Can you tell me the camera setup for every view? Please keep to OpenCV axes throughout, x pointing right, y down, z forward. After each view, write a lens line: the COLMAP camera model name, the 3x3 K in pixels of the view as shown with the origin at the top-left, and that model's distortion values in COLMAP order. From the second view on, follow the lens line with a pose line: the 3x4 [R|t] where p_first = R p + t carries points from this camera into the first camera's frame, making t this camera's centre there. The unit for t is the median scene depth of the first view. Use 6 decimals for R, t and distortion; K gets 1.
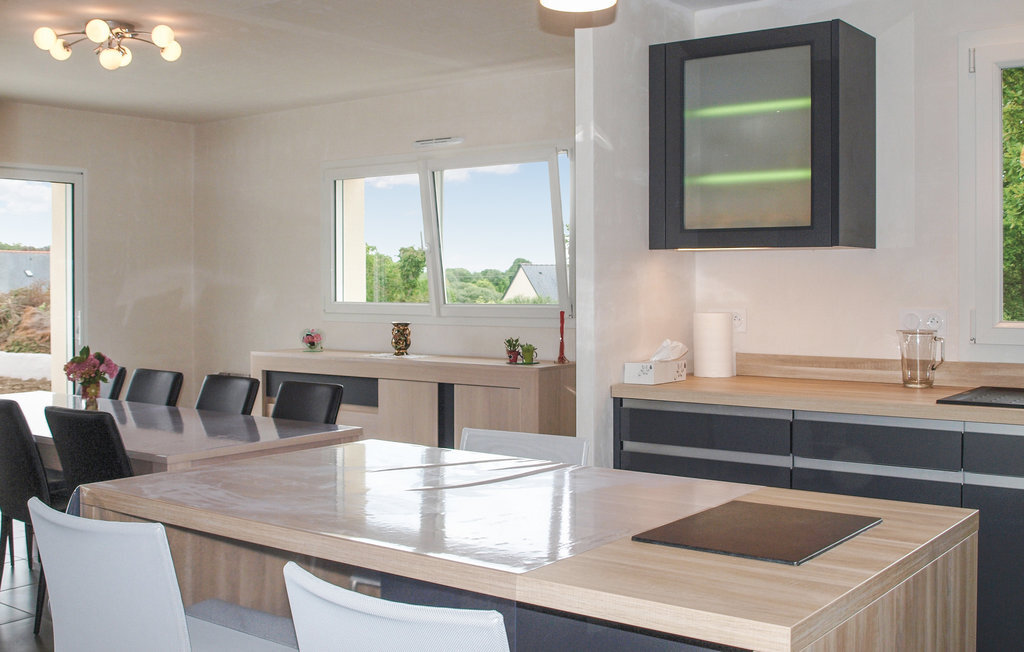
lens RADIAL K [[1109.8, 0, 512.0], [0, 1109.8, 326.0], [0, 0, 1]] dist [-0.015848, -0.023574]
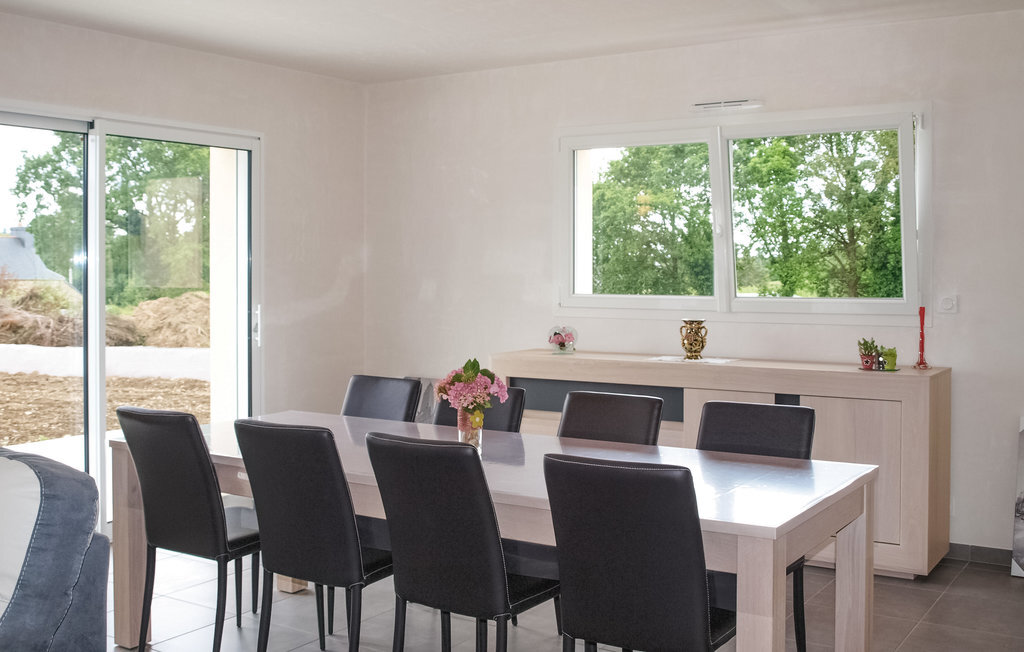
lens RADIAL K [[1067.4, 0, 512.0], [0, 1067.4, 326.0], [0, 0, 1]] dist [-0.001346, -0.000374]
pose [[0.995149, -0.002733, 0.098340, -0.306155], [0.001235, 0.999882, 0.015291, -0.010643], [-0.098370, -0.015096, 0.995035, 0.203027]]
